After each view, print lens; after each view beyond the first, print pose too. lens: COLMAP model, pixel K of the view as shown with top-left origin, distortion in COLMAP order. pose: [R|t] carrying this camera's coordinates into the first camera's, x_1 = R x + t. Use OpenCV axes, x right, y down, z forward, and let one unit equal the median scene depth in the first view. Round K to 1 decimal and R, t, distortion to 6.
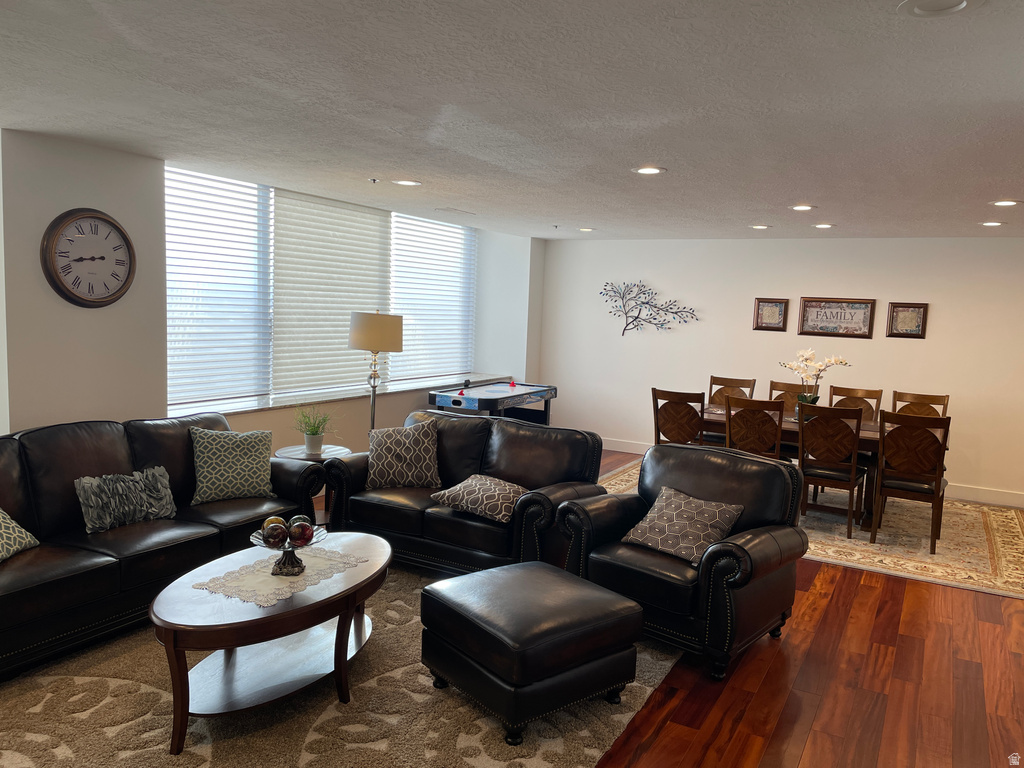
lens RADIAL K [[769.4, 0, 507.9], [0, 769.4, 395.1], [0, 0, 1]] dist [0.056079, -0.068647]
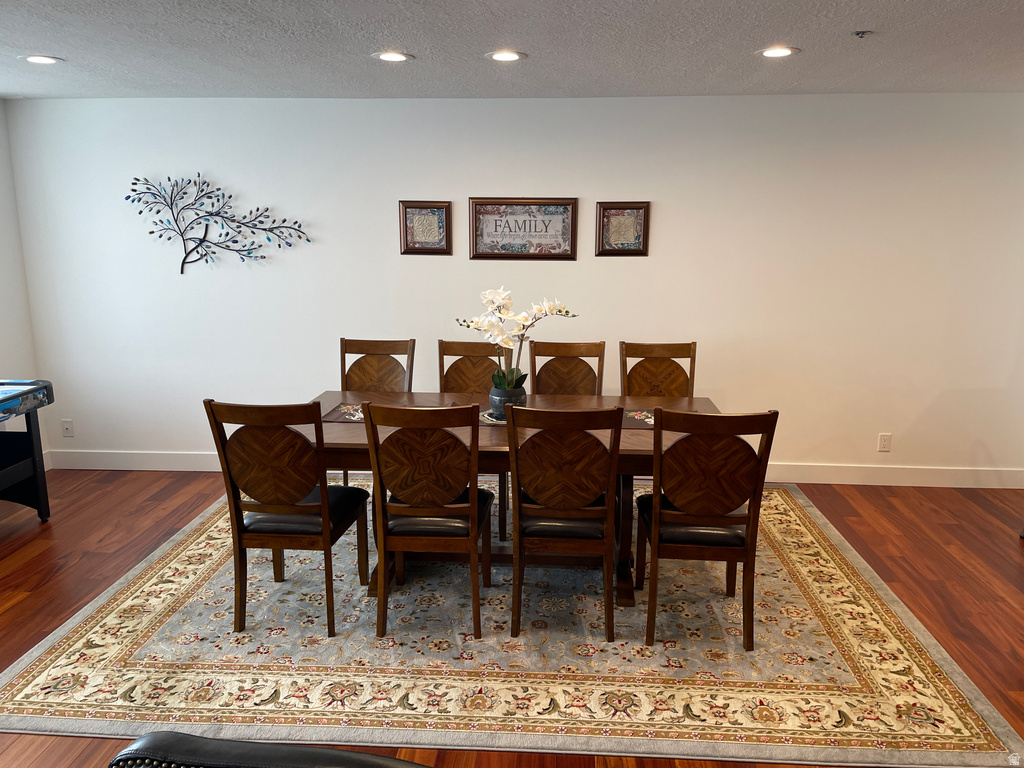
lens RADIAL K [[769.4, 0, 519.7], [0, 769.4, 386.0], [0, 0, 1]] dist [0.056079, -0.068647]
pose [[0.895189, -0.126371, 0.427396, 0.132555], [0.084770, 0.989732, 0.115089, -0.045371], [-0.437552, -0.066795, 0.896709, 0.423083]]
